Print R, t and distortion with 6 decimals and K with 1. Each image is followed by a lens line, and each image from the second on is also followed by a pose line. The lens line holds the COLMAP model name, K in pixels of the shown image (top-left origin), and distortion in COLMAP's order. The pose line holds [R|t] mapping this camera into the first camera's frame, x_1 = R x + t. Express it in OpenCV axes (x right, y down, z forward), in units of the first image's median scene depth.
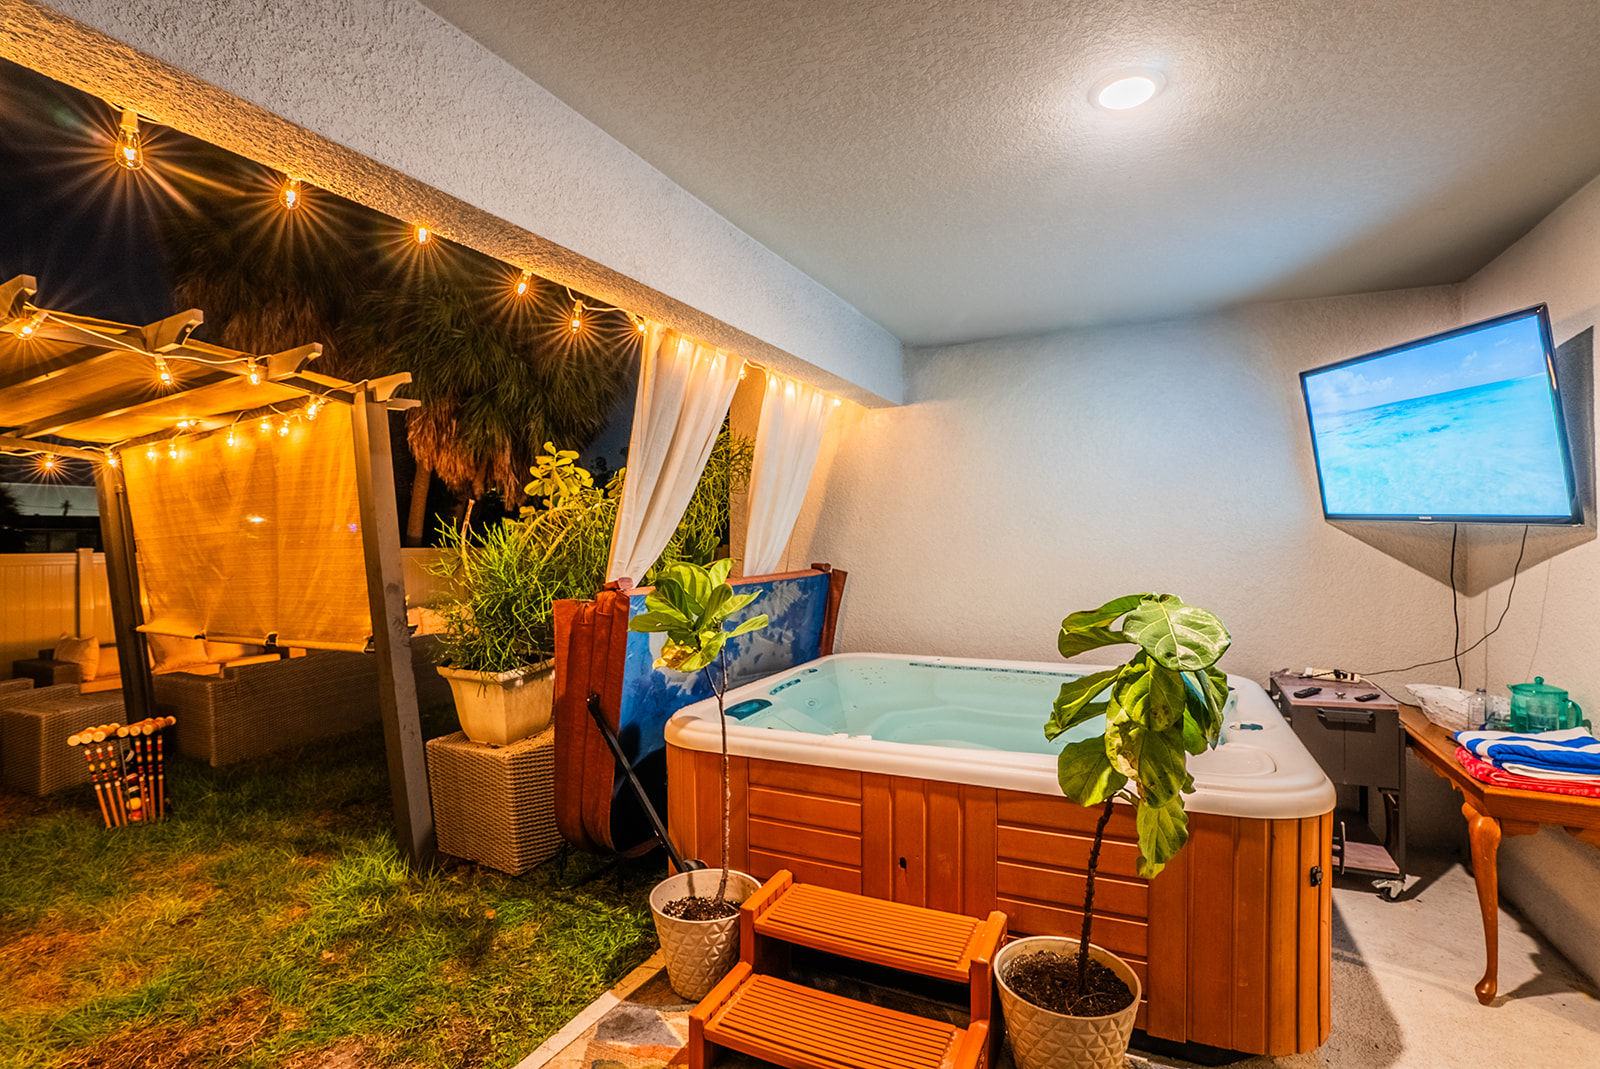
lens RADIAL K [[737.8, 0, 808.4], [0, 737.8, 537.5], [0, 0, 1]] dist [-0.036936, 0.000637]
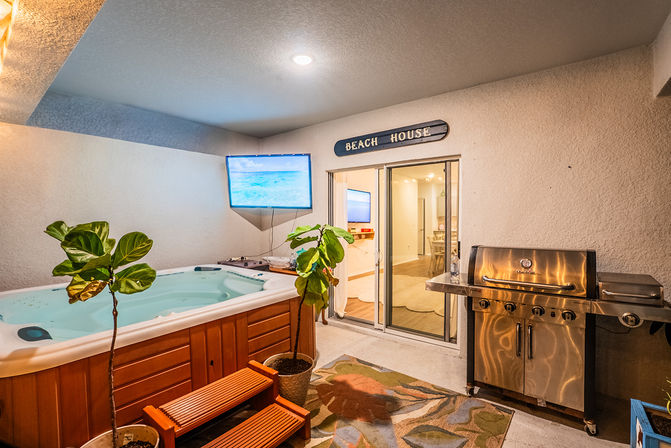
lens RADIAL K [[309.4, 0, 337.0], [0, 309.4, 220.6], [0, 0, 1]] dist [-0.036936, 0.000637]
pose [[0.226699, -0.006102, 0.973946, -0.598122], [0.007449, 0.999962, 0.004531, 0.039235], [-0.973936, 0.006228, 0.226736, 0.437927]]
